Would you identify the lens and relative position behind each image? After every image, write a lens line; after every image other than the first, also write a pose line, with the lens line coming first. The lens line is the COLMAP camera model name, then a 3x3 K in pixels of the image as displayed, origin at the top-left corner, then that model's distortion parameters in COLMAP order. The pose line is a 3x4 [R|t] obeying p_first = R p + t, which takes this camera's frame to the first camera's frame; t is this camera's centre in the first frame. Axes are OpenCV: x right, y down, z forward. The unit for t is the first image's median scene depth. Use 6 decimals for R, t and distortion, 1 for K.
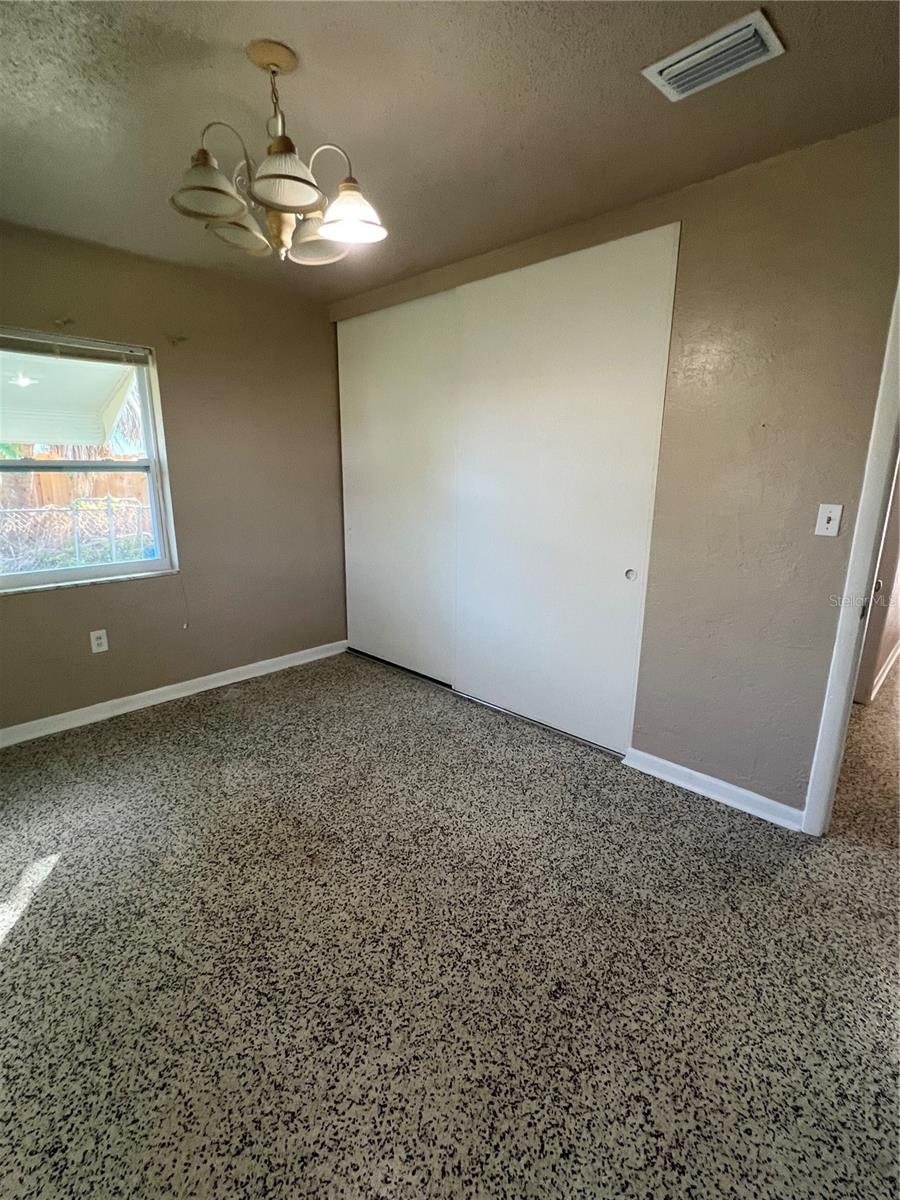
lens RADIAL K [[553.6, 0, 445.5], [0, 553.6, 600.2], [0, 0, 1]] dist [-0.000504, 0.000288]
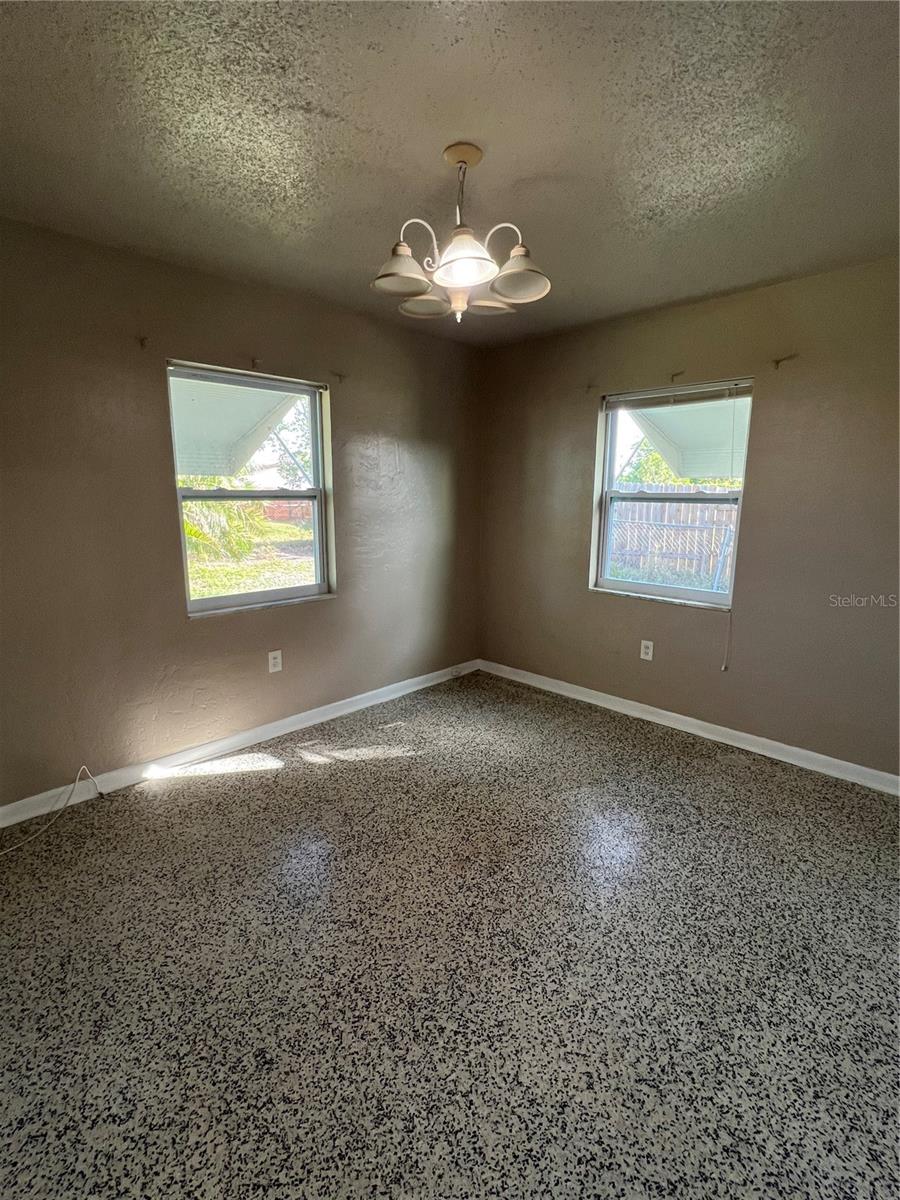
lens RADIAL K [[553.6, 0, 443.7], [0, 553.6, 601.9], [0, 0, 1]] dist [-0.000504, 0.000288]
pose [[-0.008091, 0.191835, -0.981394, 0.922268], [-0.242878, 0.951660, 0.188026, -0.257612], [0.970023, 0.239880, 0.038893, 1.029230]]
